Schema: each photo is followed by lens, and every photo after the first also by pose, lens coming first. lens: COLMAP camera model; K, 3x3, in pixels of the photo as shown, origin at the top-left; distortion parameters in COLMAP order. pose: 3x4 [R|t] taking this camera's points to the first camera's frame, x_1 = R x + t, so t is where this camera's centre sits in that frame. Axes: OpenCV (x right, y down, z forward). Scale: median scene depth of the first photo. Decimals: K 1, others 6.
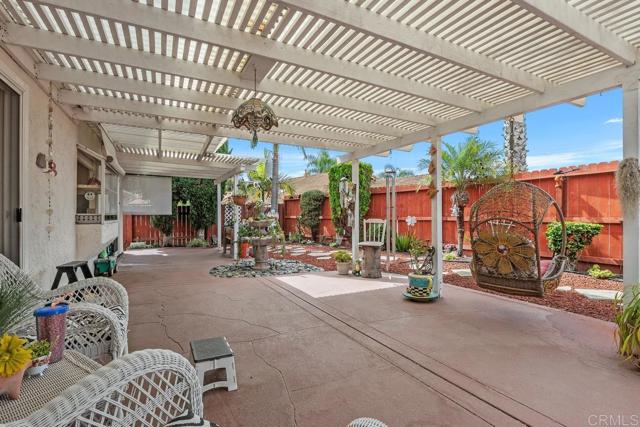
lens RADIAL K [[297.8, 0, 320.4], [0, 297.8, 212.6], [0, 0, 1]] dist [-0.004249, -0.000575]
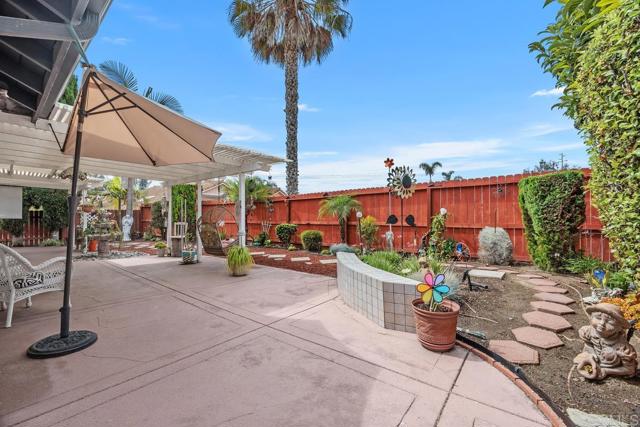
lens RADIAL K [[268.2, 0, 318.2], [0, 268.2, 216.7], [0, 0, 1]] dist [-0.010031, -0.000166]
pose [[0.929853, 0.005284, 0.367893, 0.200418], [-0.006855, 0.999972, 0.002962, -0.011547], [-0.367867, -0.005276, 0.929863, -0.398820]]
